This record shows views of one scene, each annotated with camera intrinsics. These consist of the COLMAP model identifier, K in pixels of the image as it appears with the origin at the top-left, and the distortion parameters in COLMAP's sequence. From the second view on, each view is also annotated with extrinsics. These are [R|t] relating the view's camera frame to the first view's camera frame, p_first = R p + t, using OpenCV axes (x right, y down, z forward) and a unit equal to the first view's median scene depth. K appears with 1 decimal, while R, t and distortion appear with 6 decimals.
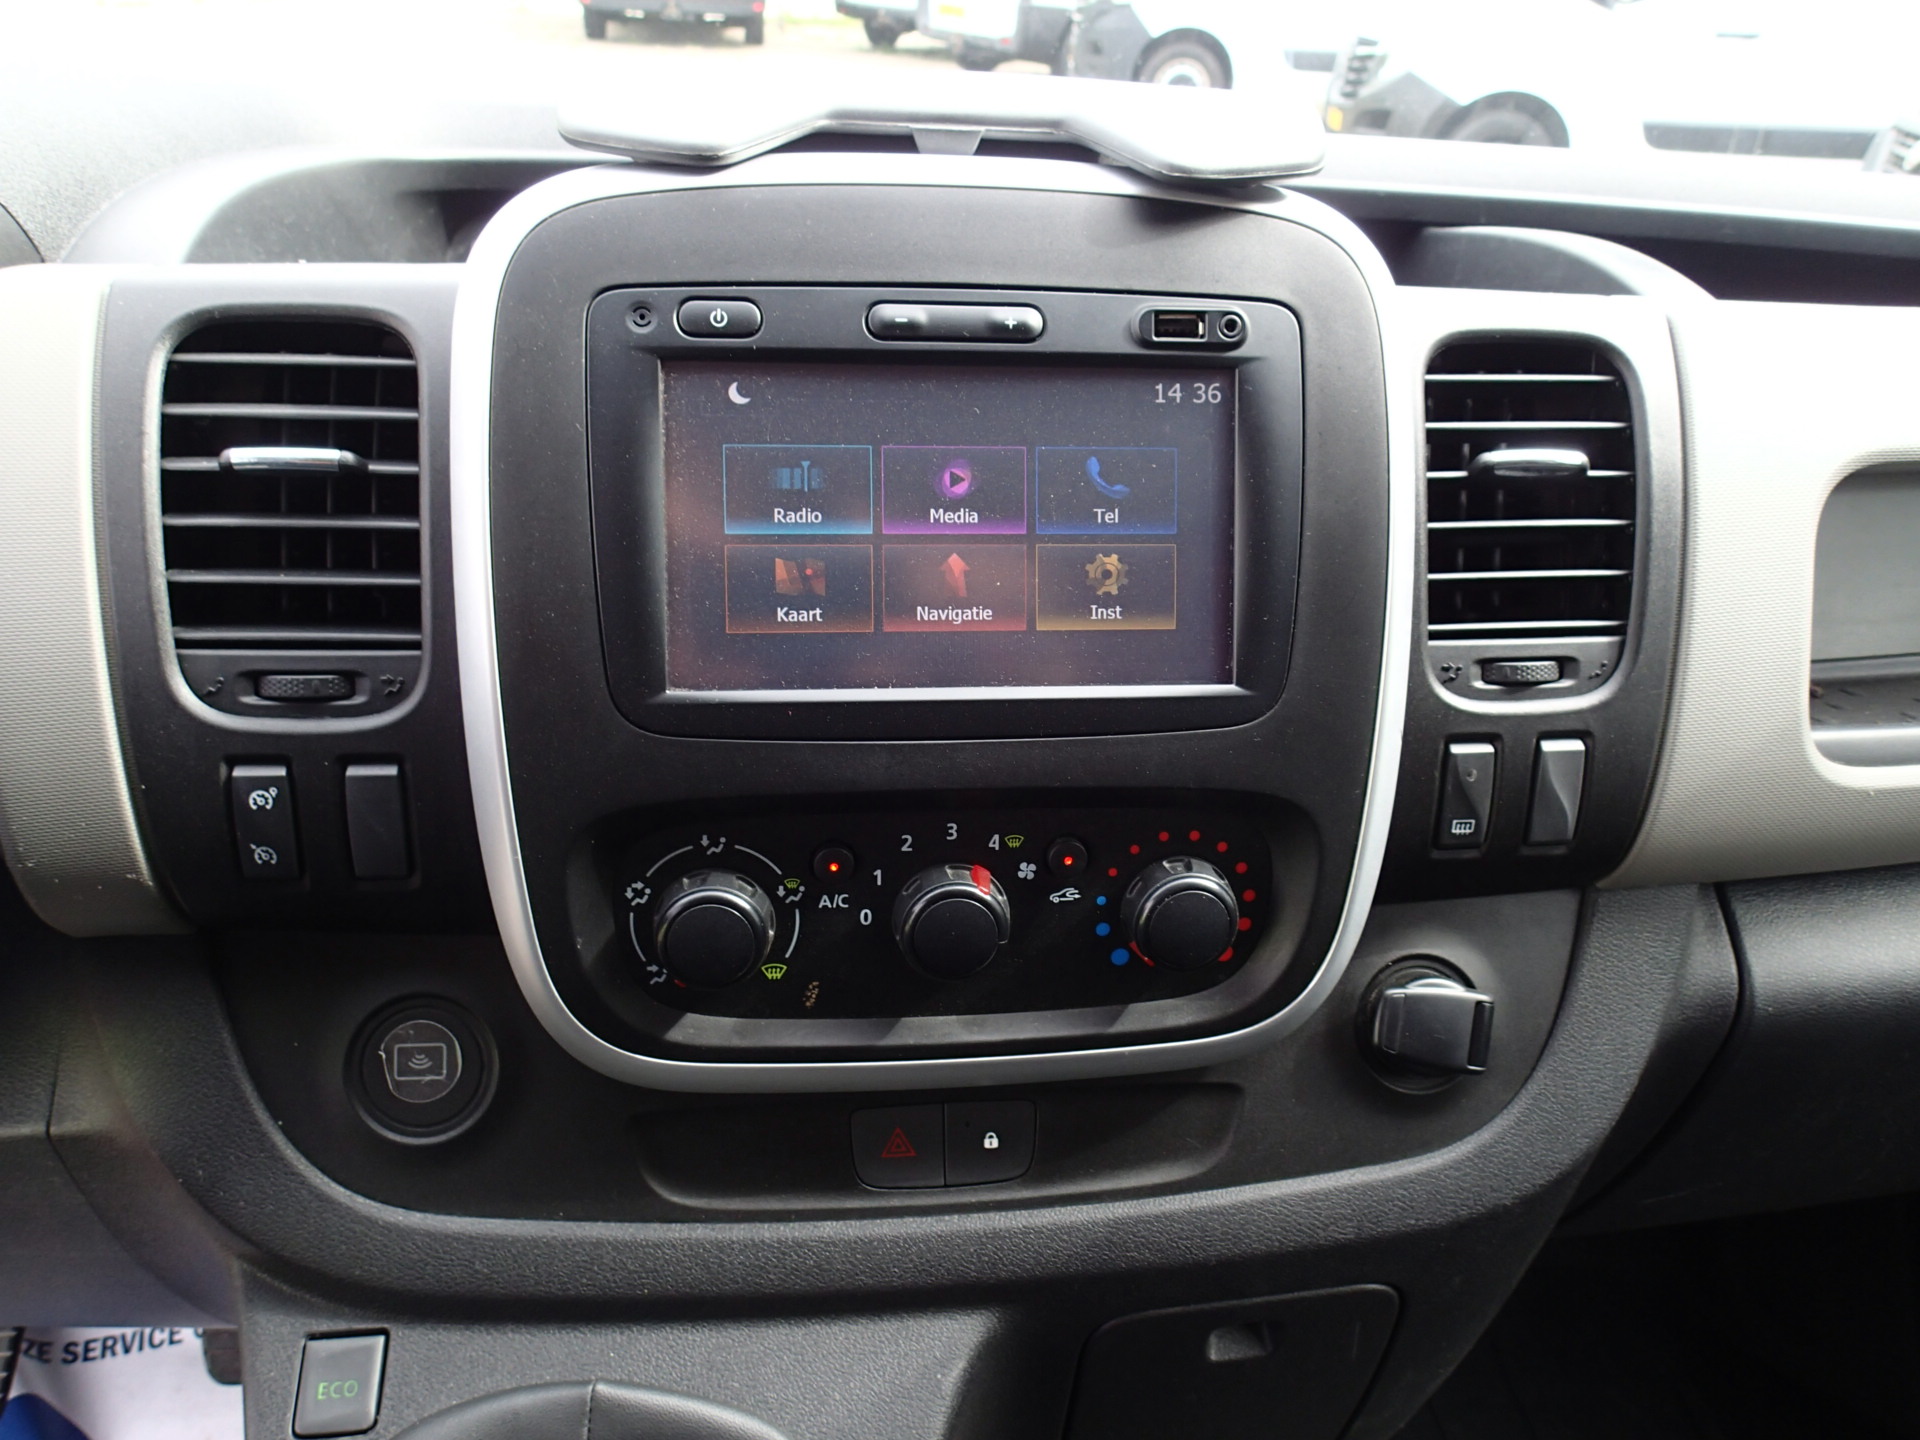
lens RADIAL K [[1426.3, 0, 960.0], [0, 1426.3, 720.0], [0, 0, 1]] dist [0.001716, 0.004397]
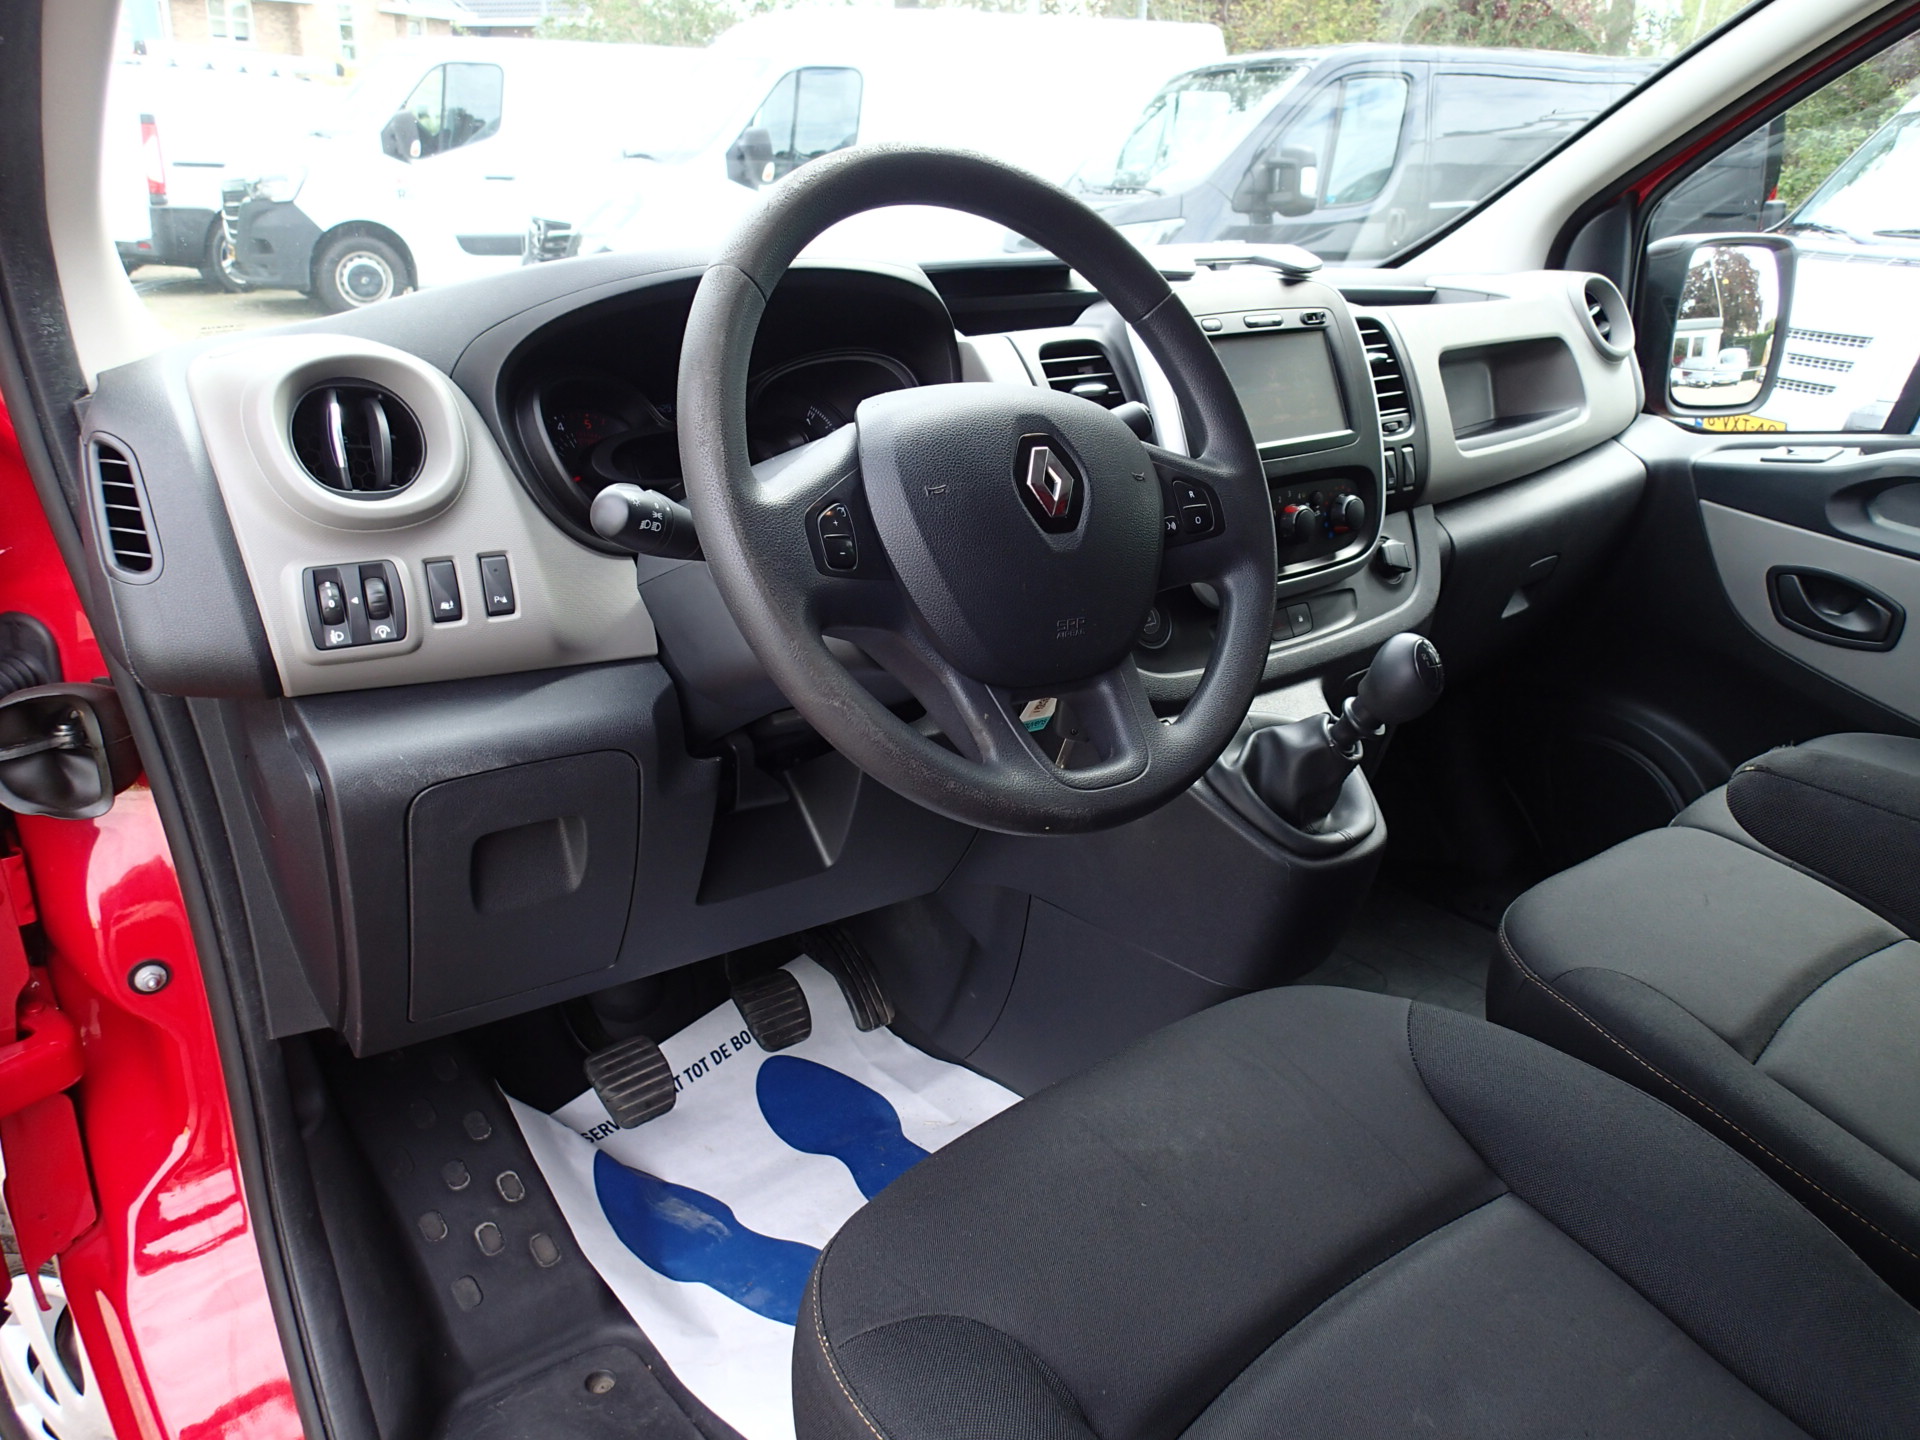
lens RADIAL K [[1426.3, 0, 960.0], [0, 1426.3, 720.0], [0, 0, 1]] dist [0.001716, 0.004397]
pose [[0.840115, -0.226692, 0.492765, -1.975117], [0.278413, 0.959892, -0.033076, 0.403871], [-0.465503, 0.164980, 0.869533, -1.062705]]
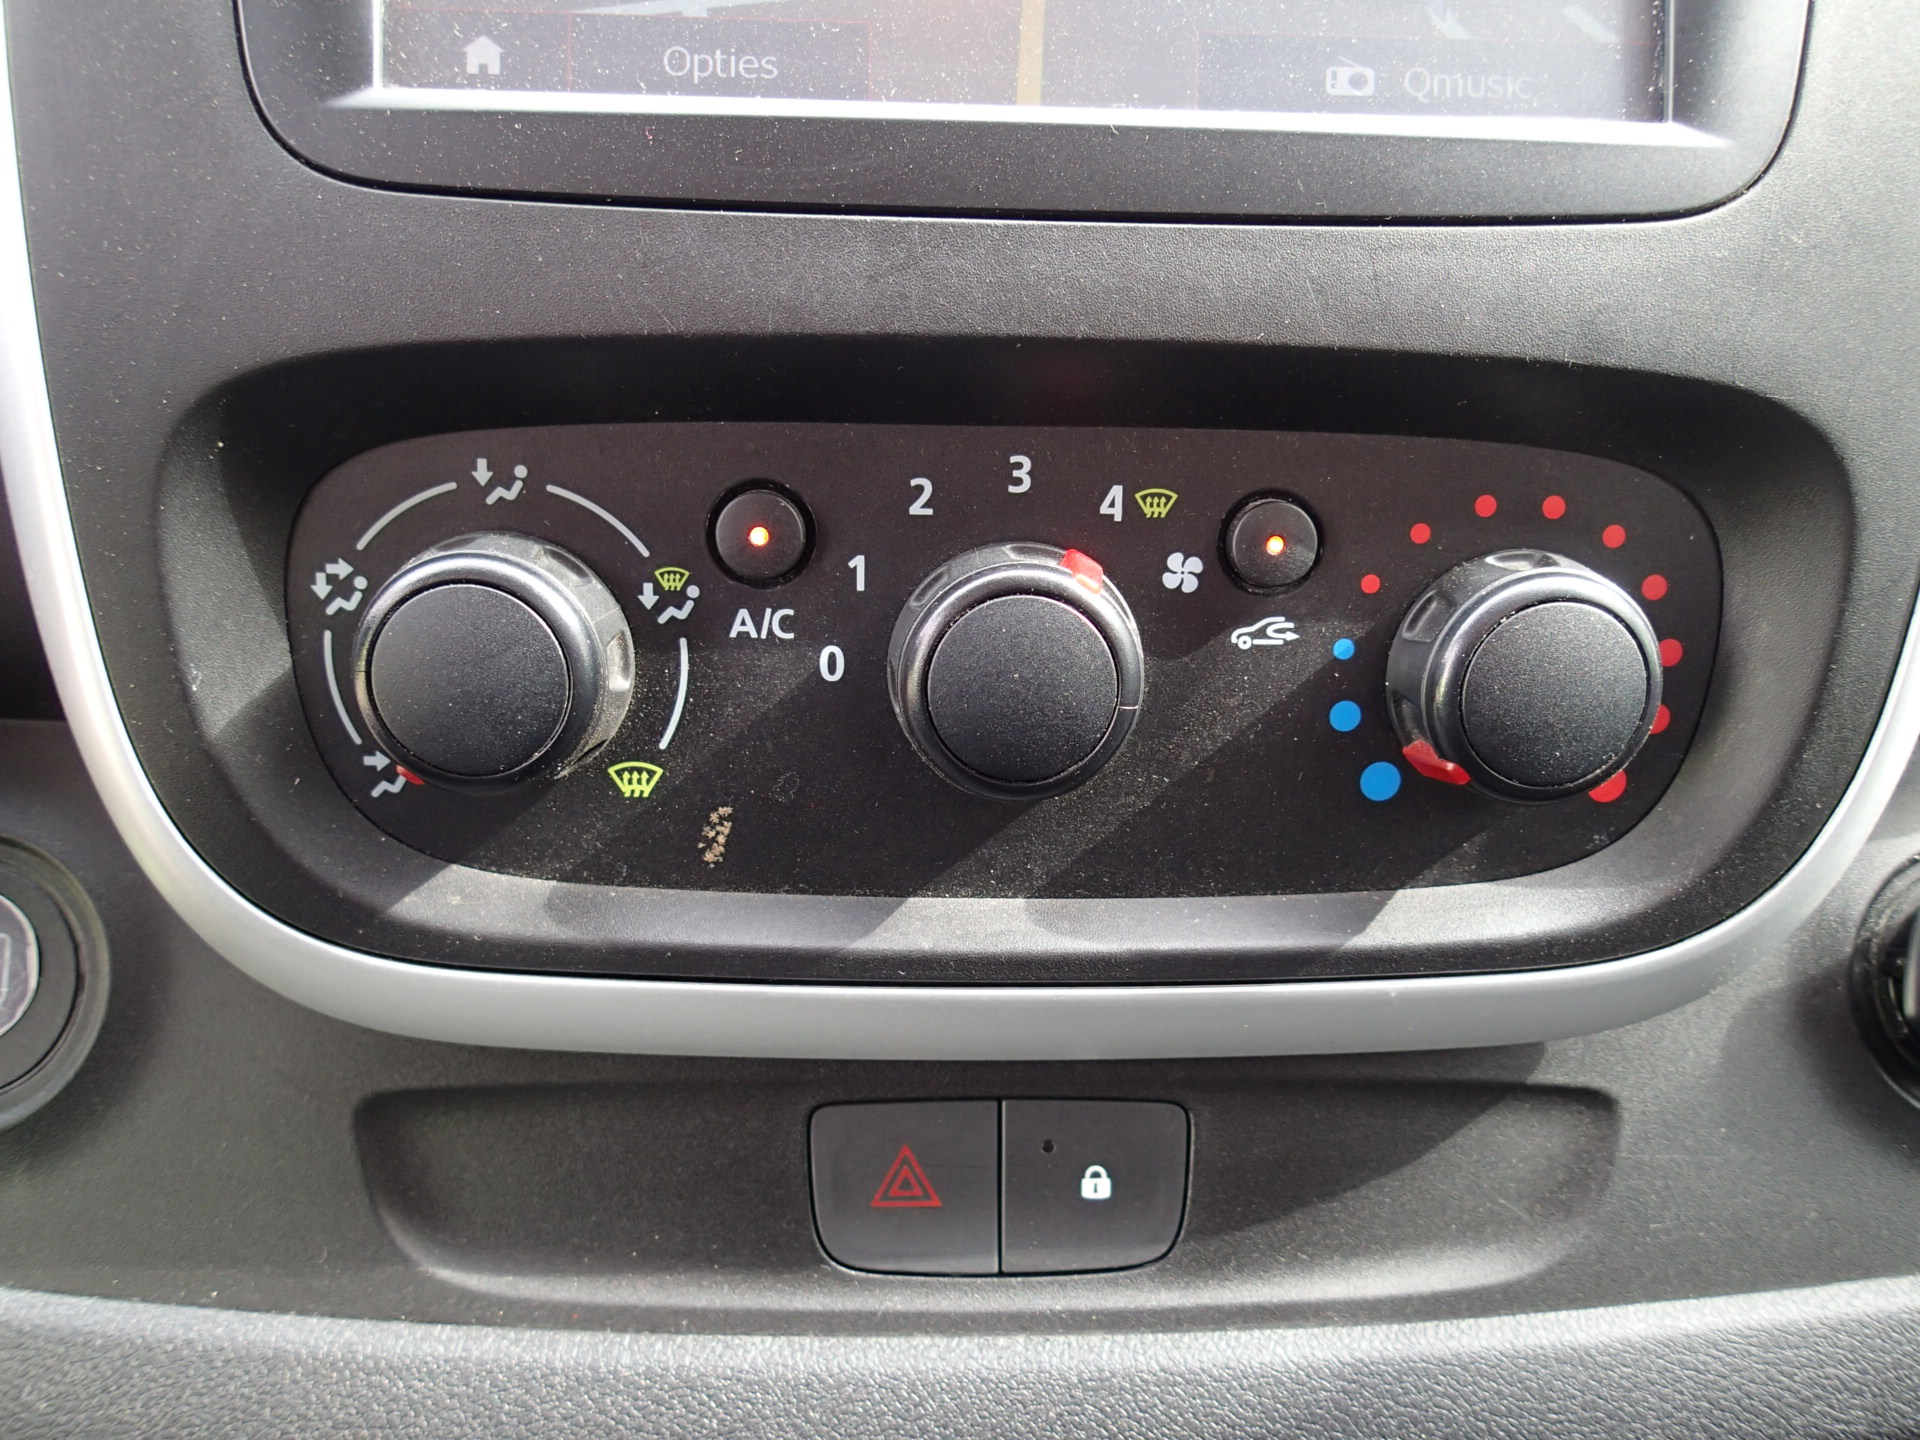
lens RADIAL K [[1400.9, 0, 960.0], [0, 1400.9, 720.0], [0, 0, 1]] dist [0.015740, -0.007253]
pose [[0.996497, 0.016052, -0.082072, 0.013194], [-0.022404, 0.996774, -0.077070, 0.188563], [0.080570, 0.078638, 0.993642, 0.545509]]
